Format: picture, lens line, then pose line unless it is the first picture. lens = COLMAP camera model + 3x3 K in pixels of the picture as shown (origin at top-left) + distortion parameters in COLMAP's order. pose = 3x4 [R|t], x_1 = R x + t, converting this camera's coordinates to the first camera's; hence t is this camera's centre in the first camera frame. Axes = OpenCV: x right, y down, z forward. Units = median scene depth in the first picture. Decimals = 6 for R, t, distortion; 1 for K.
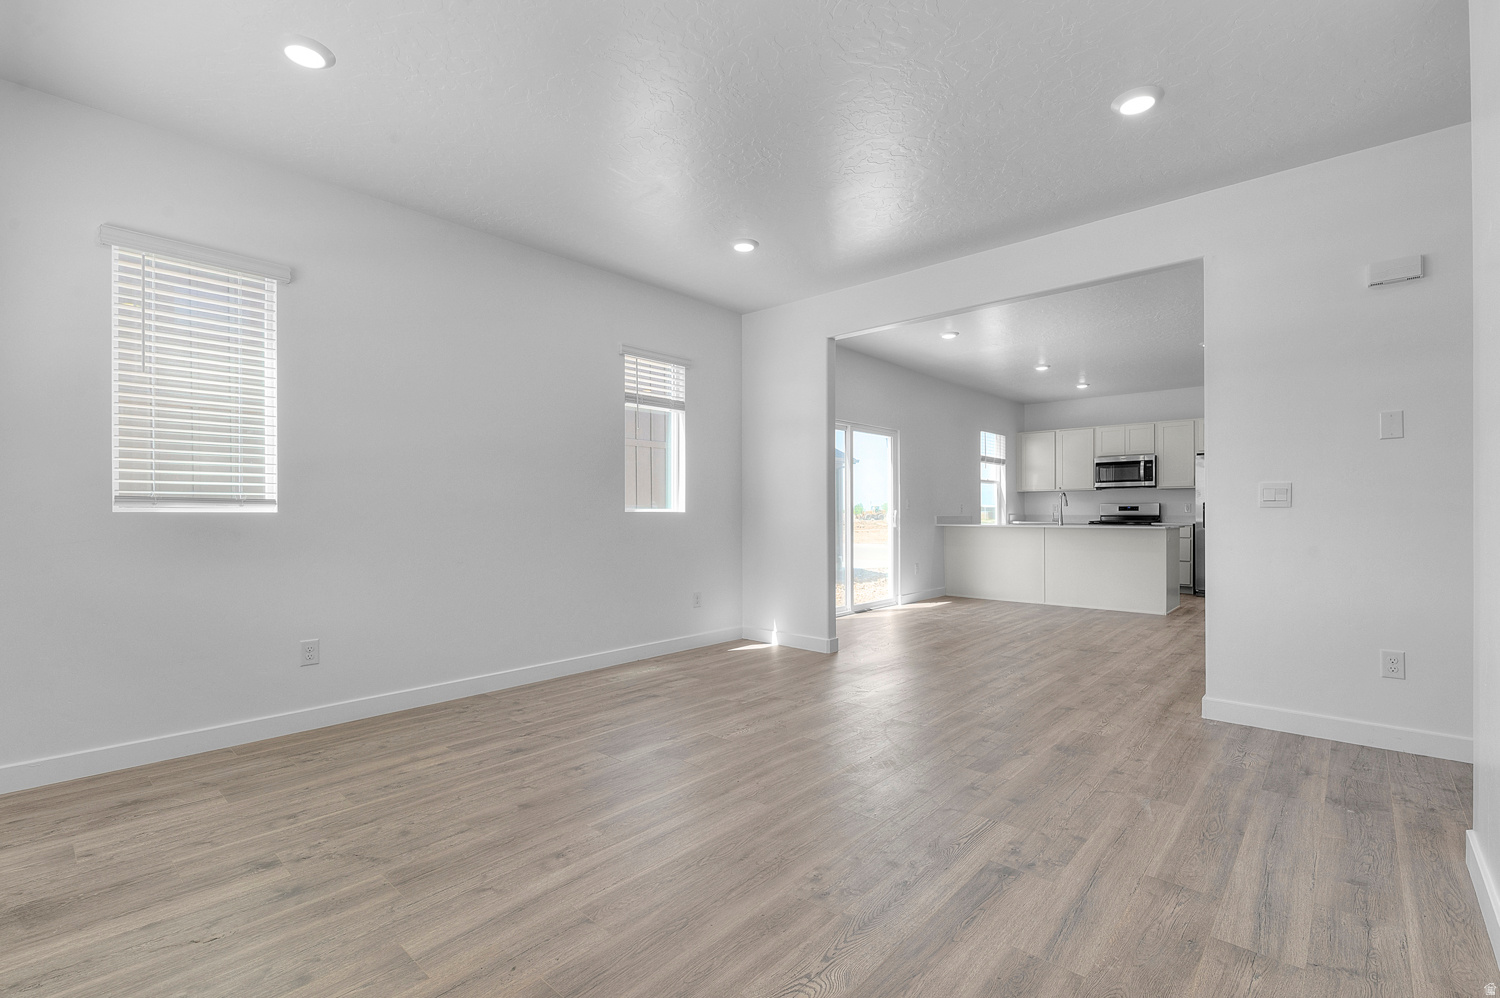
lens RADIAL K [[692.4, 0, 752.0], [0, 692.4, 508.4], [0, 0, 1]] dist [0.014705, -0.000923]
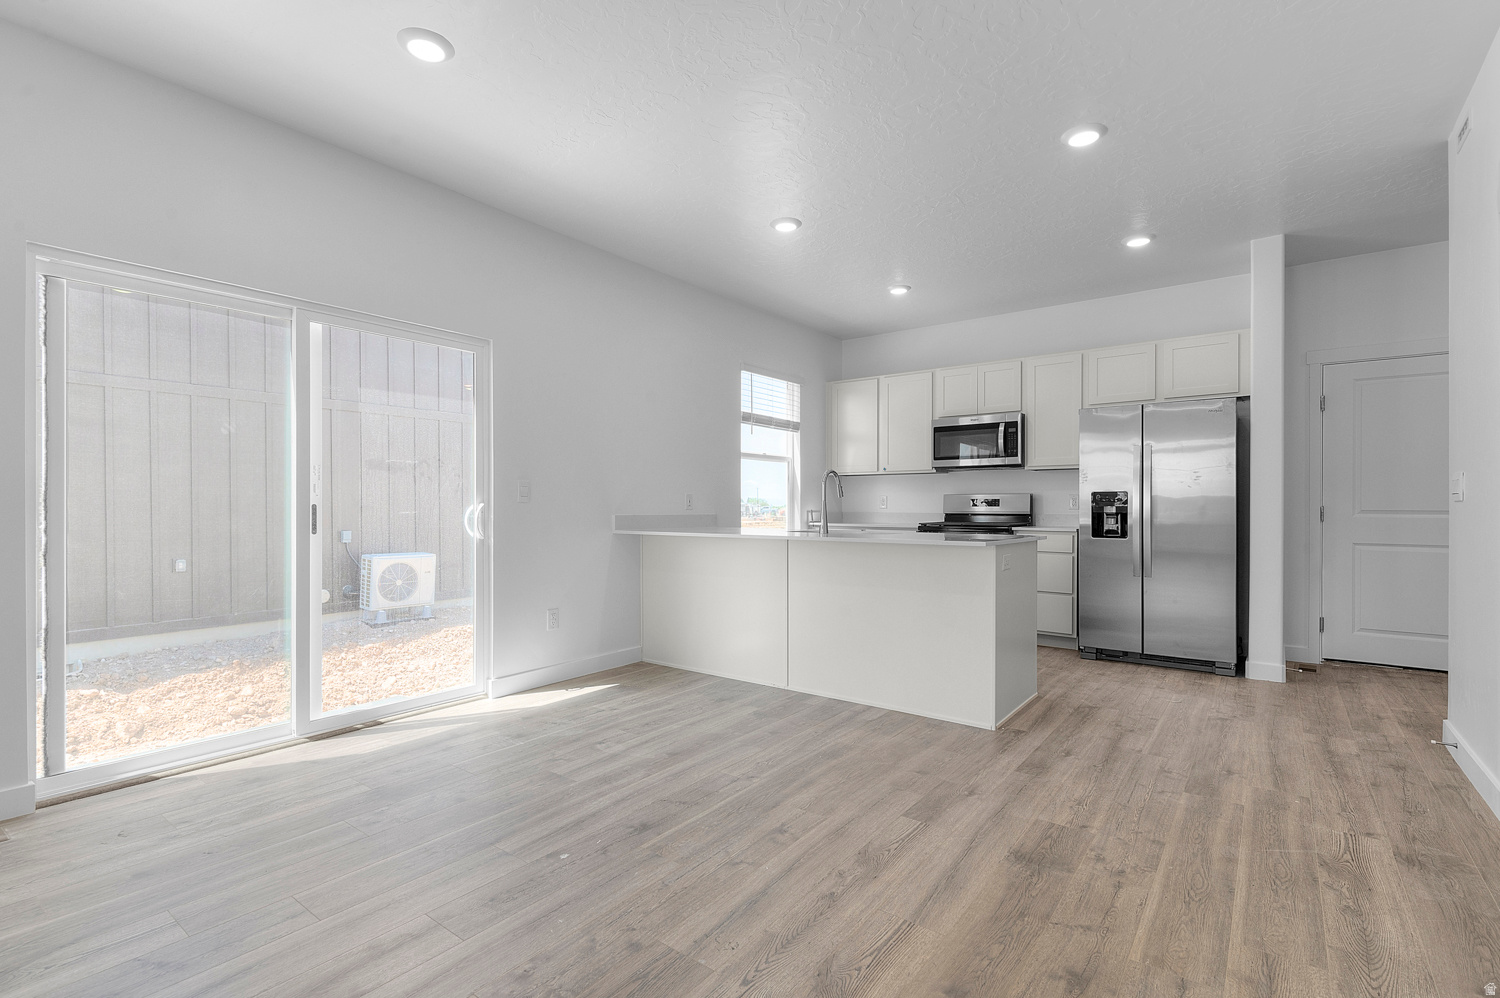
lens RADIAL K [[692.4, 0, 763.9], [0, 692.4, 508.1], [0, 0, 1]] dist [0.014705, -0.000923]
pose [[0.996478, 0.002645, 0.083810, 0.281077], [-0.003418, 0.999953, 0.009073, 0.000231], [-0.083782, -0.009327, 0.996440, 0.386084]]
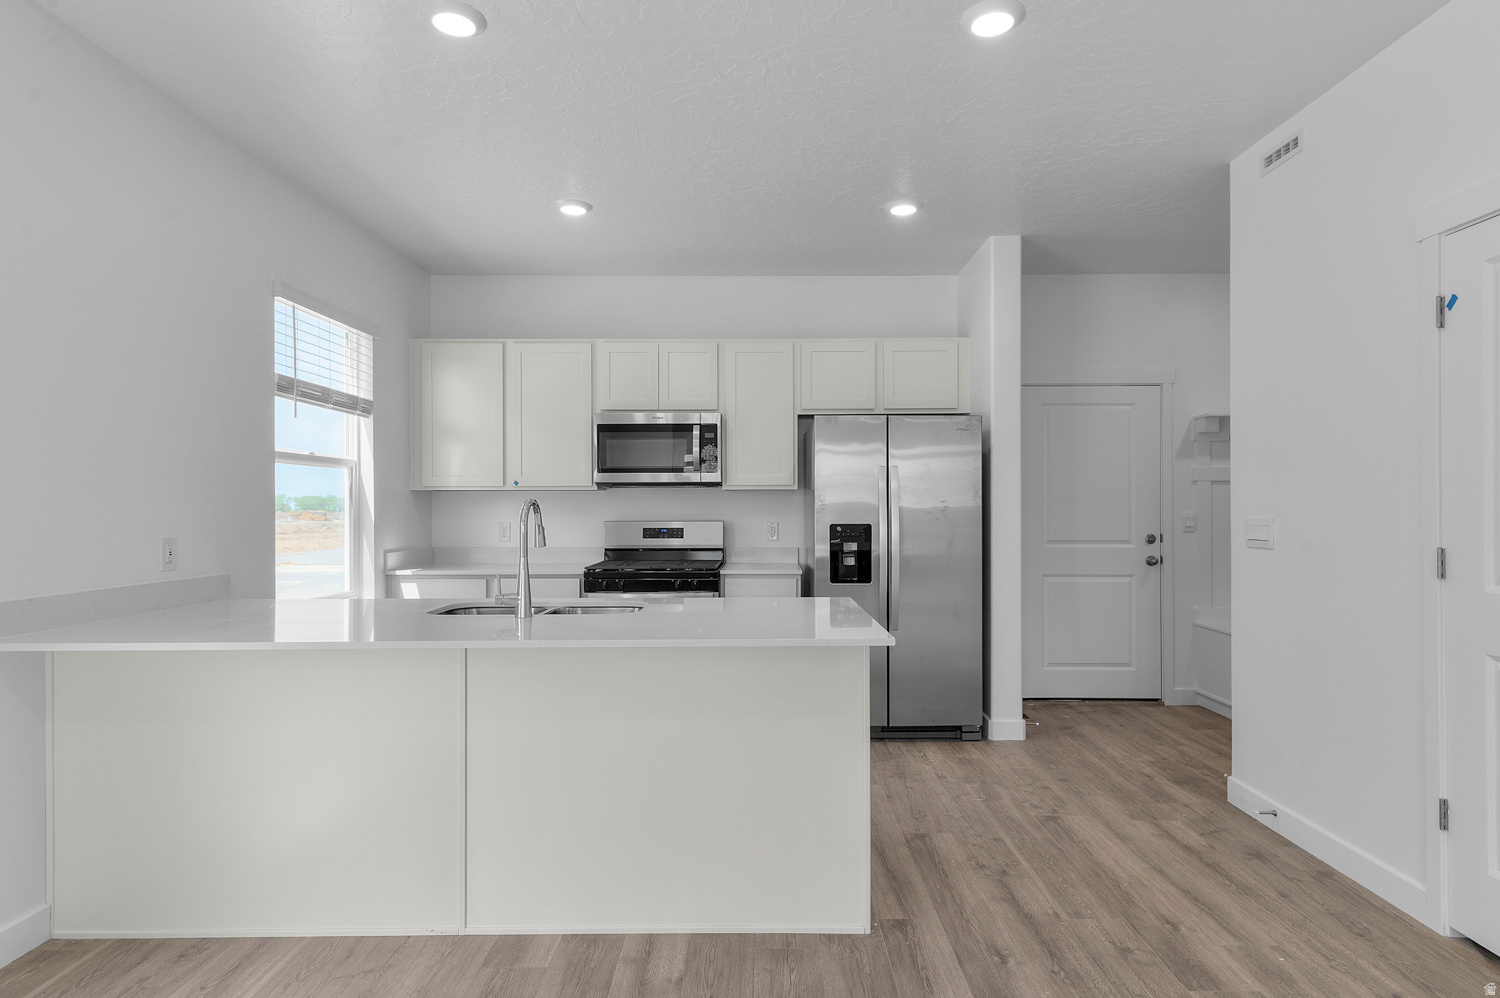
lens RADIAL K [[798.3, 0, 756.9], [0, 798.3, 510.5], [0, 0, 1]] dist [0.014707, -0.001812]
pose [[0.750086, -0.003354, 0.661332, 0.237619], [-0.004559, 0.999937, 0.010242, -0.018415], [-0.661324, -0.010697, 0.750024, 0.549413]]
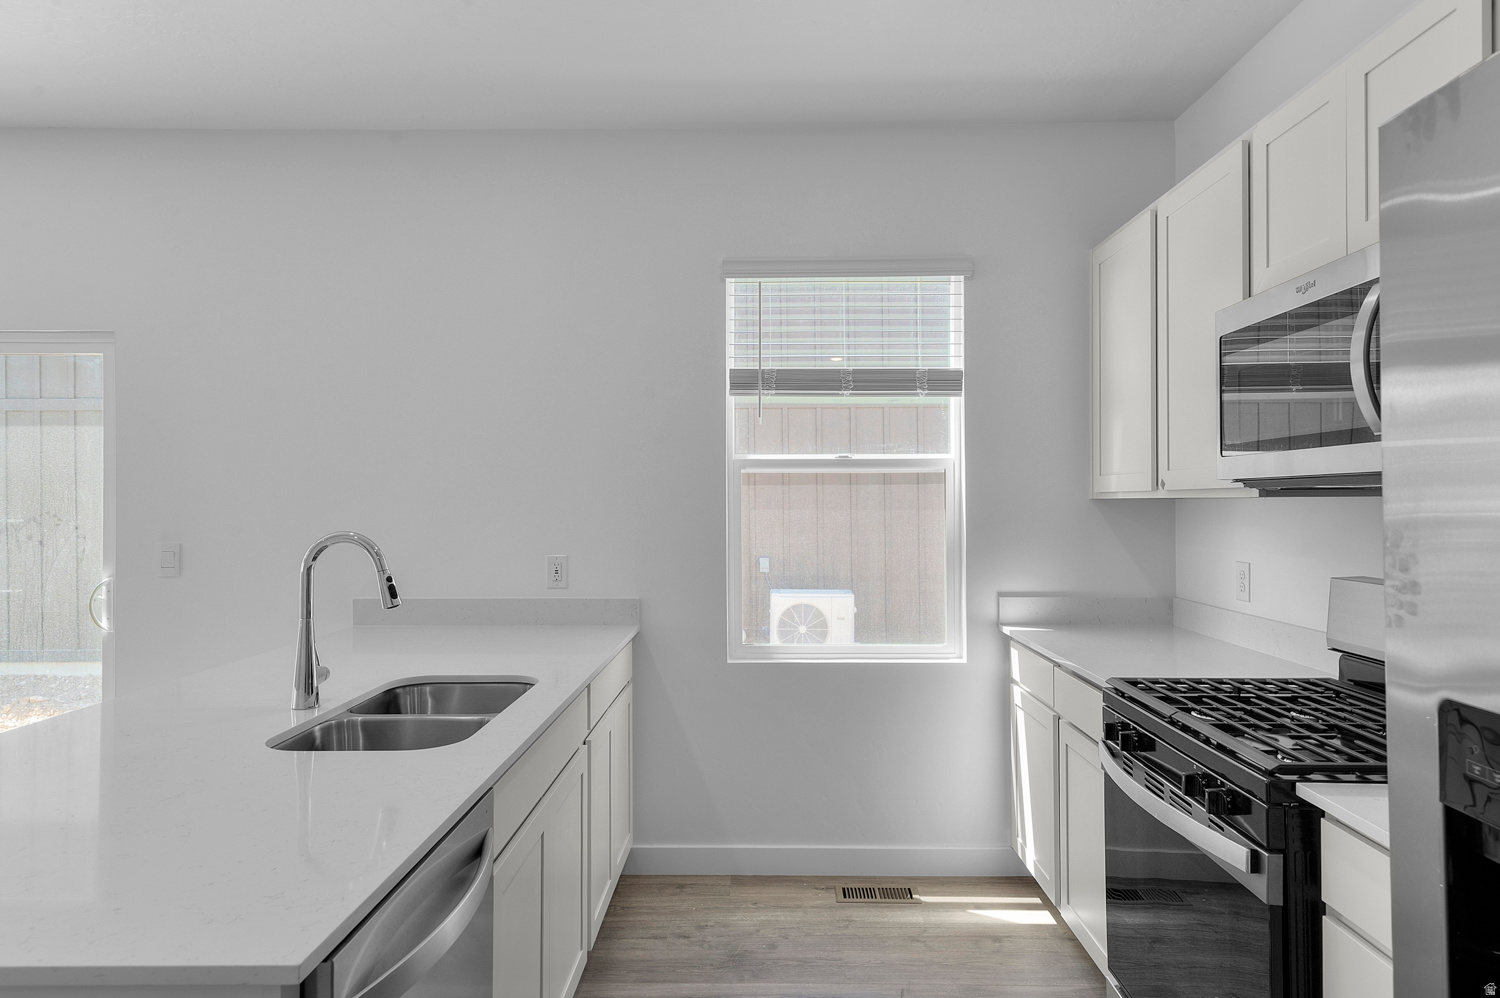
lens RADIAL K [[933.3, 0, 752.6], [0, 933.3, 497.5], [0, 0, 1]] dist [0.027366, 0.000346]
pose [[0.653995, -0.003097, -0.756492, 0.568741], [0.006728, 0.999976, 0.001723, -0.026547], [0.756469, -0.006216, 0.654001, 0.725201]]
